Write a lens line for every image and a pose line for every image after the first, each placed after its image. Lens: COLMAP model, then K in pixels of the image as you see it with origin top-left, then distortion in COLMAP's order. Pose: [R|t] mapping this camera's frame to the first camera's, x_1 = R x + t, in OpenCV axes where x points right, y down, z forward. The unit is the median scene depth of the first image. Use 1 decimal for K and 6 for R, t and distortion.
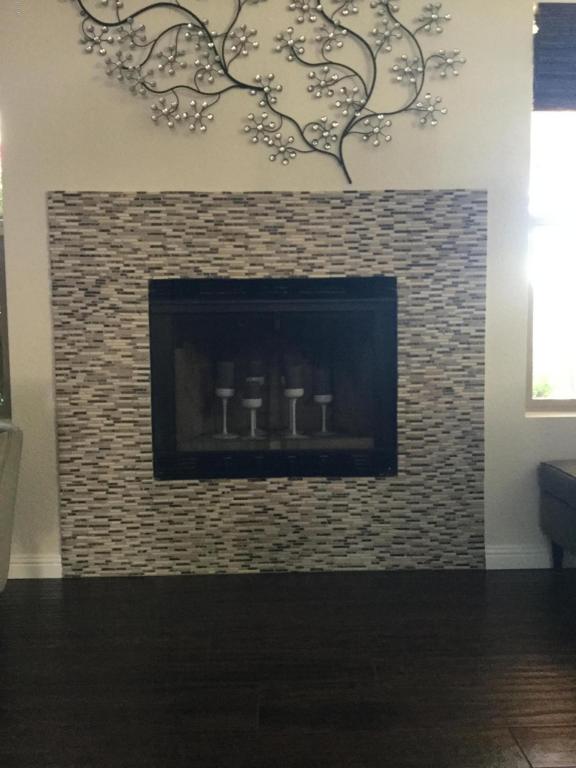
lens RADIAL K [[673.8, 0, 289.1], [0, 673.8, 383.2], [0, 0, 1]] dist [-0.000903, -0.043431]
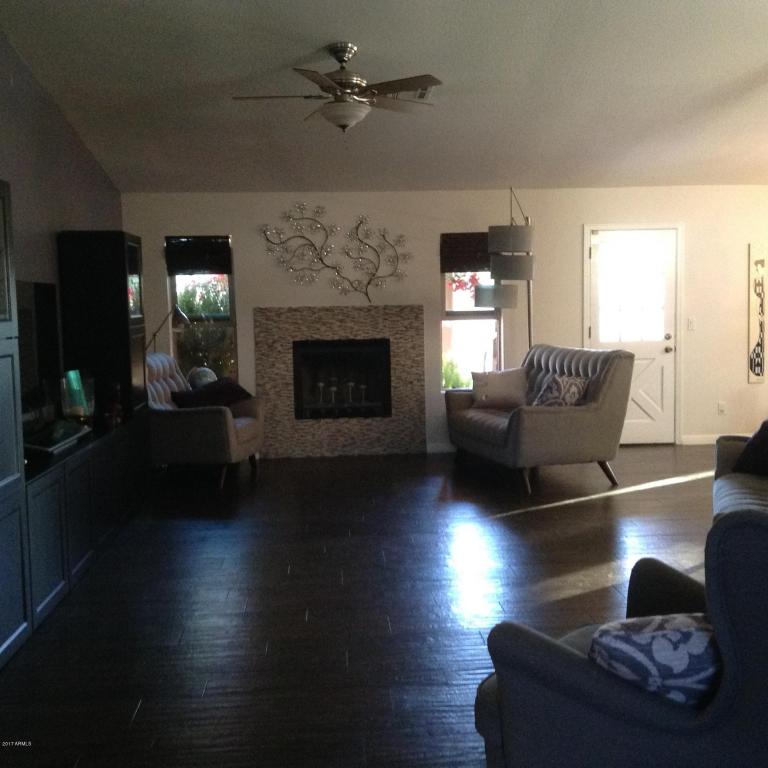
lens RADIAL K [[983.2, 0, 383.4], [0, 983.2, 386.4], [0, 0, 1]] dist [0.013424, 0.000000]
pose [[0.999666, -0.013092, 0.022303, 0.050542], [0.012892, 0.999875, 0.009106, -0.009894], [-0.022419, -0.008815, 0.999710, -2.739502]]
